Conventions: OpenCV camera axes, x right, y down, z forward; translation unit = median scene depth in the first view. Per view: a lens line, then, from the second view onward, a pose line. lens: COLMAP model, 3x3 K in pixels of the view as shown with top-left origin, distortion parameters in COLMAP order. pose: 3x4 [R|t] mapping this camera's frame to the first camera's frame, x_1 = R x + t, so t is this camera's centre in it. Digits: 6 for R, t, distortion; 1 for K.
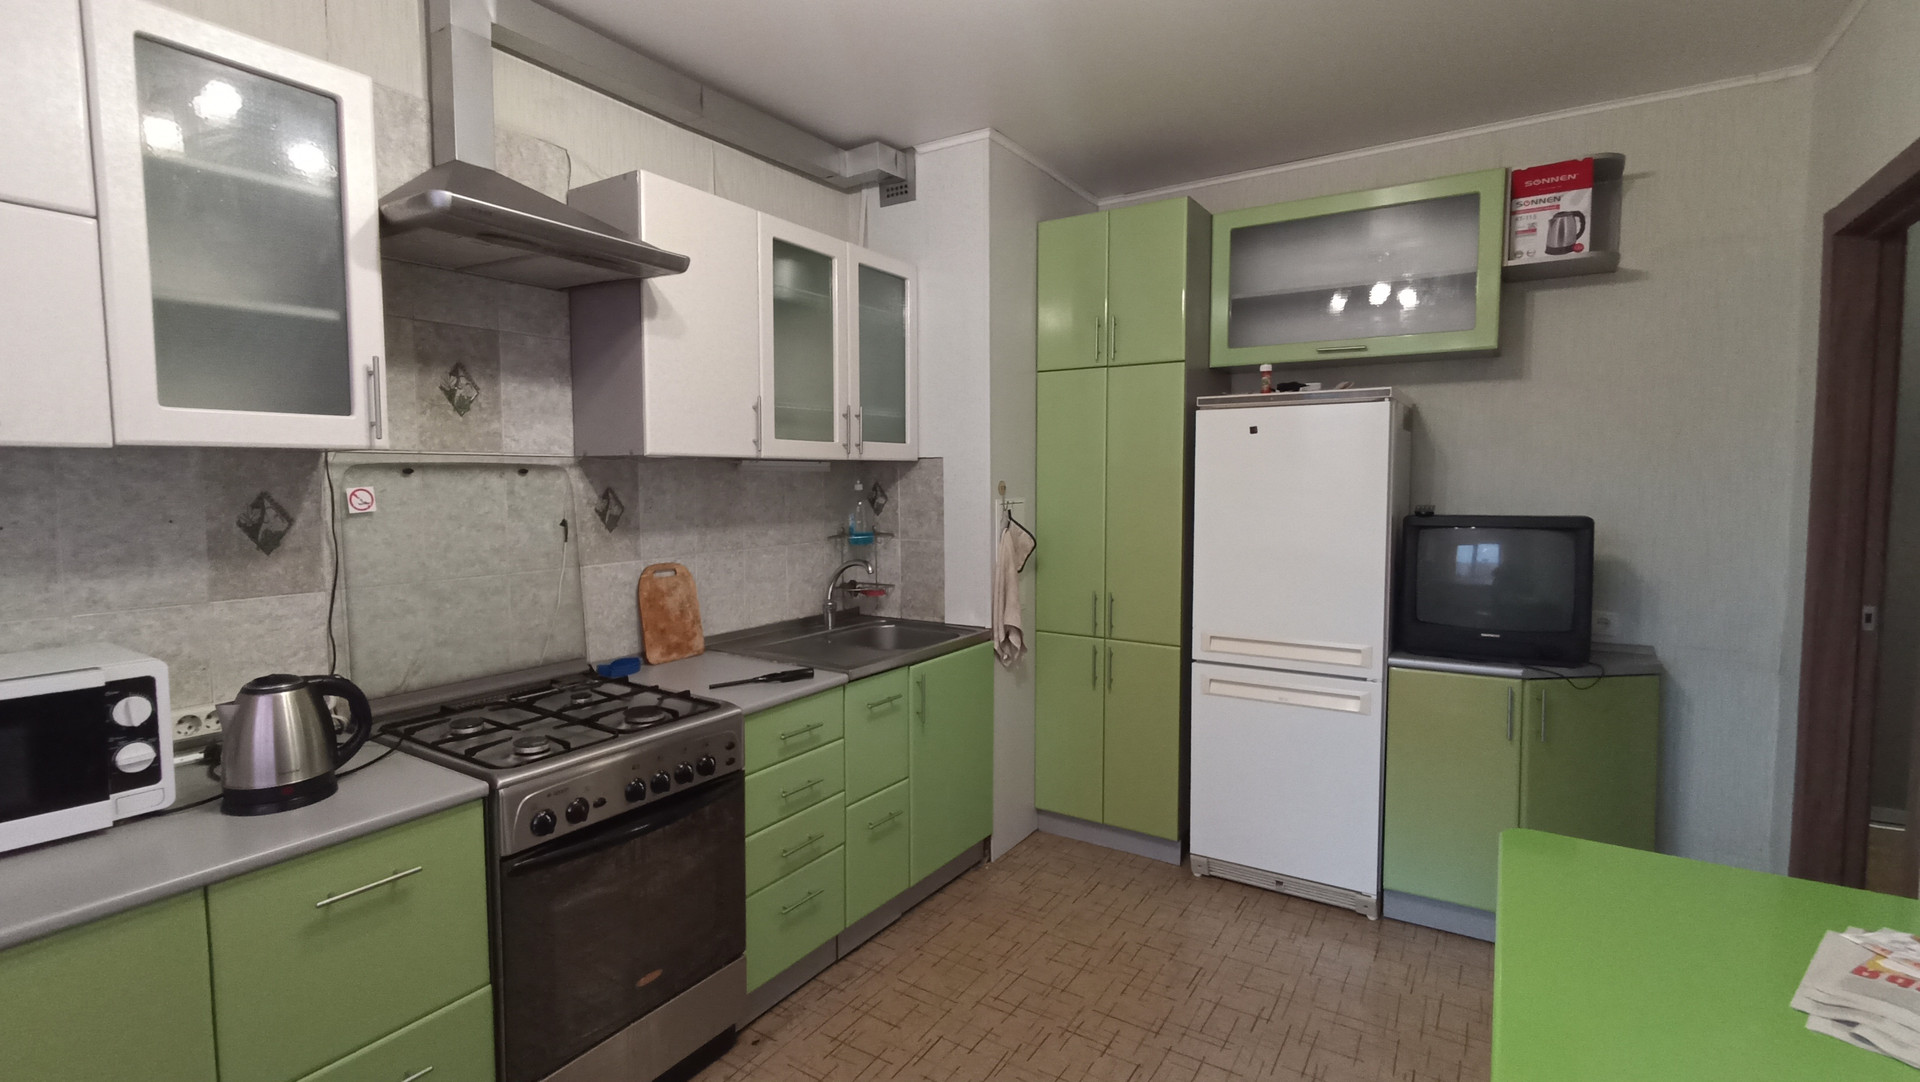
lens RADIAL K [[874.9, 0, 947.5], [0, 874.9, 530.8], [0, 0, 1]] dist [0.004210, -0.005270]
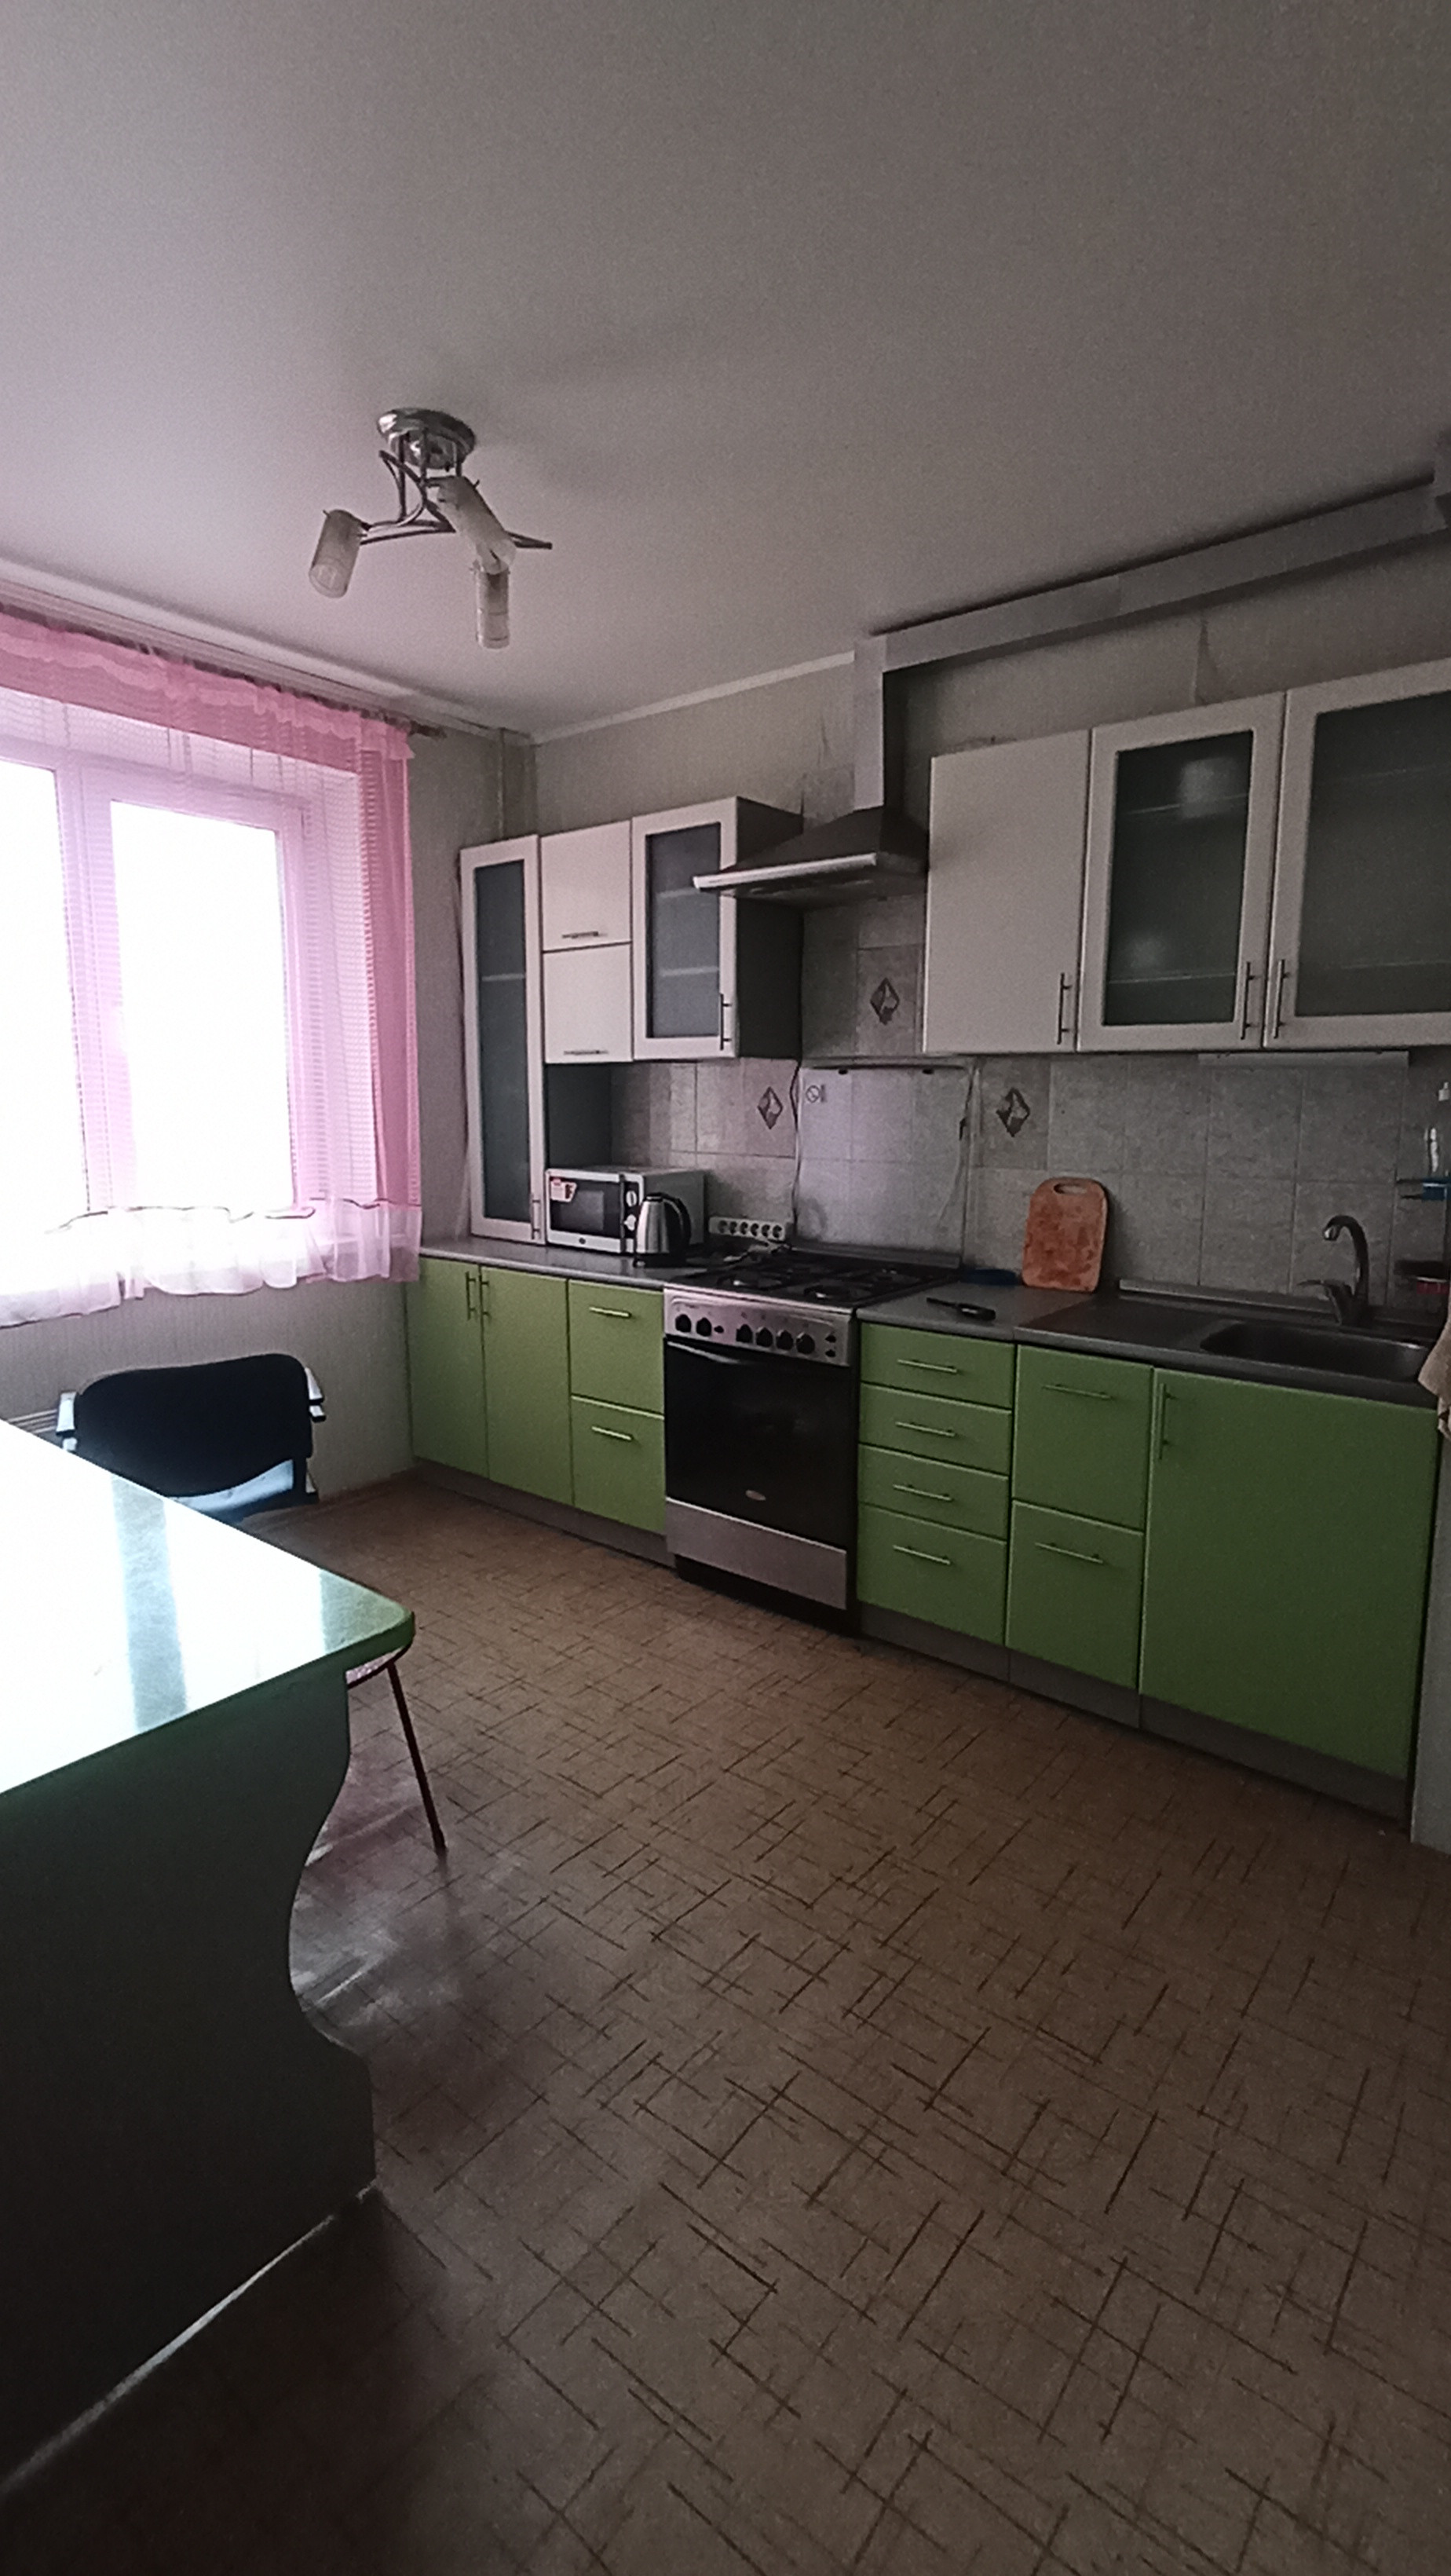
lens RADIAL K [[1173.7, 0, 732.0], [0, 1173.7, 1257.4], [0, 0, 1]] dist [0.004210, -0.005270]
pose [[-0.101048, 0.144371, -0.984351, 0.965967], [-0.065467, 0.986306, 0.151378, -0.043724], [0.992725, 0.079739, -0.090213, 0.871662]]
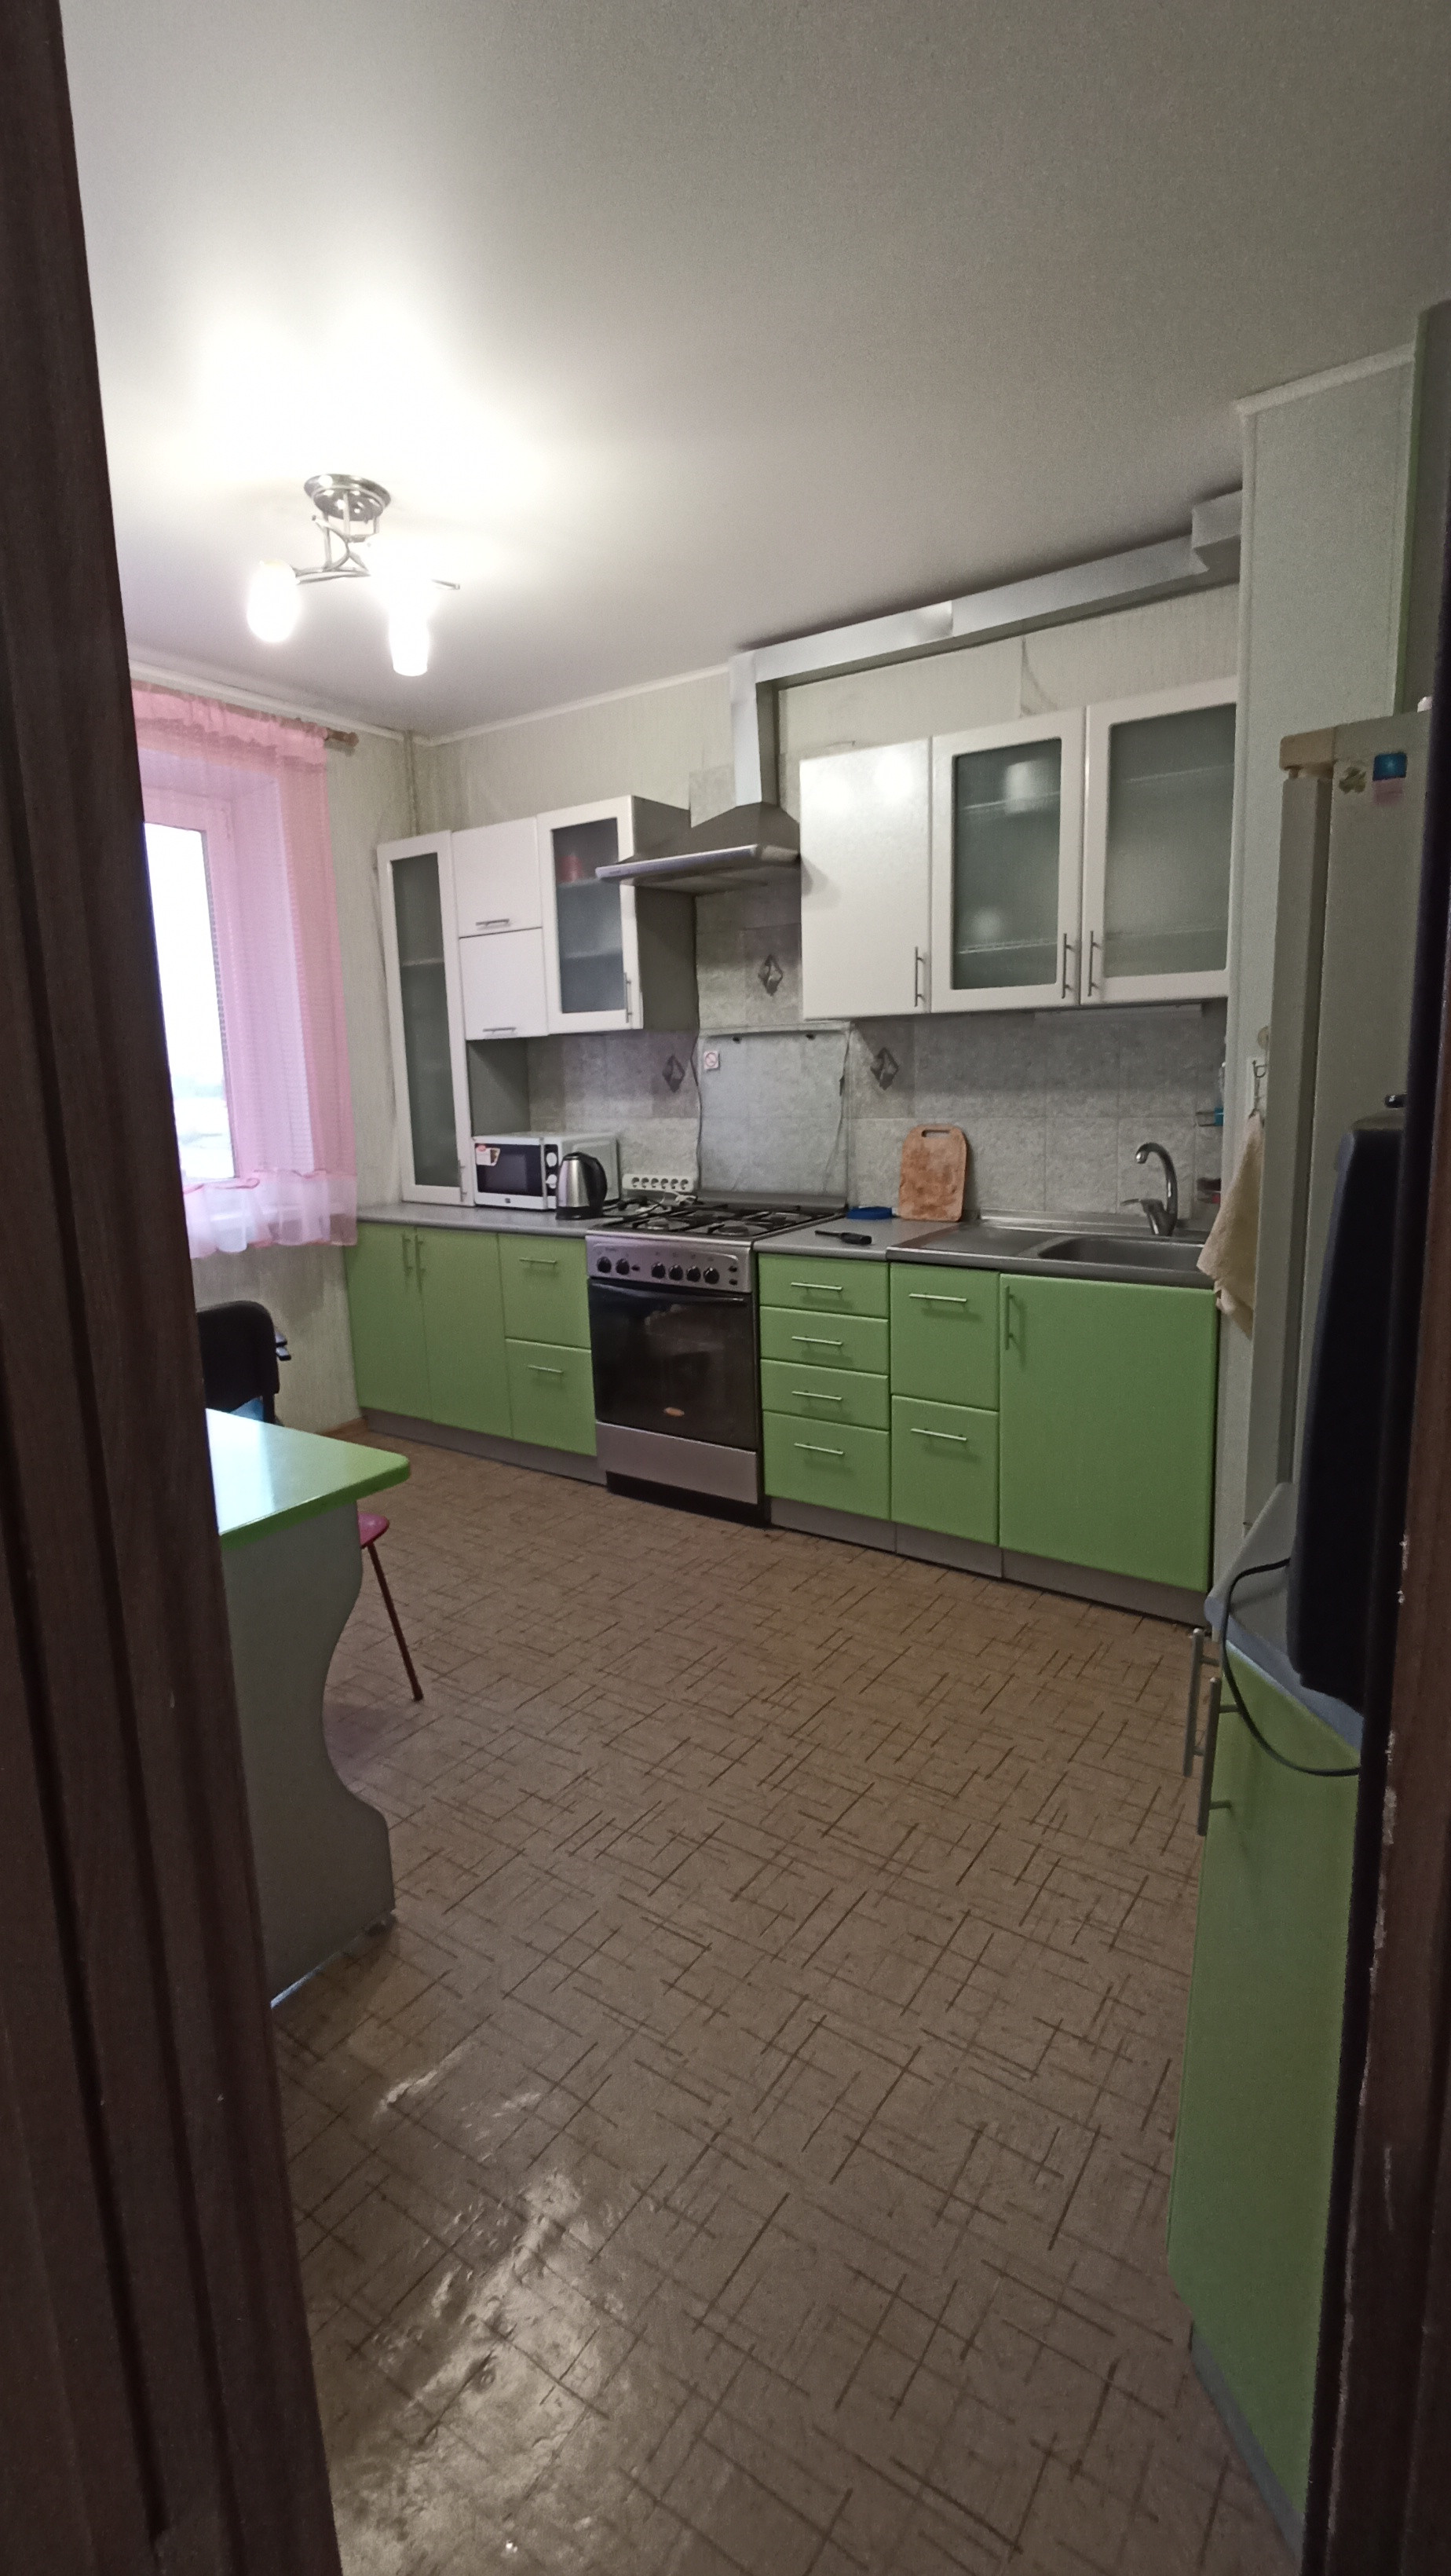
lens RADIAL K [[1173.7, 0, 731.7], [0, 1173.7, 1256.1], [0, 0, 1]] dist [0.004210, -0.005270]
pose [[-0.023919, 0.164415, -0.986101, 1.151129], [-0.033362, 0.985703, 0.165158, -0.030424], [0.999157, 0.036848, -0.018091, 0.892874]]
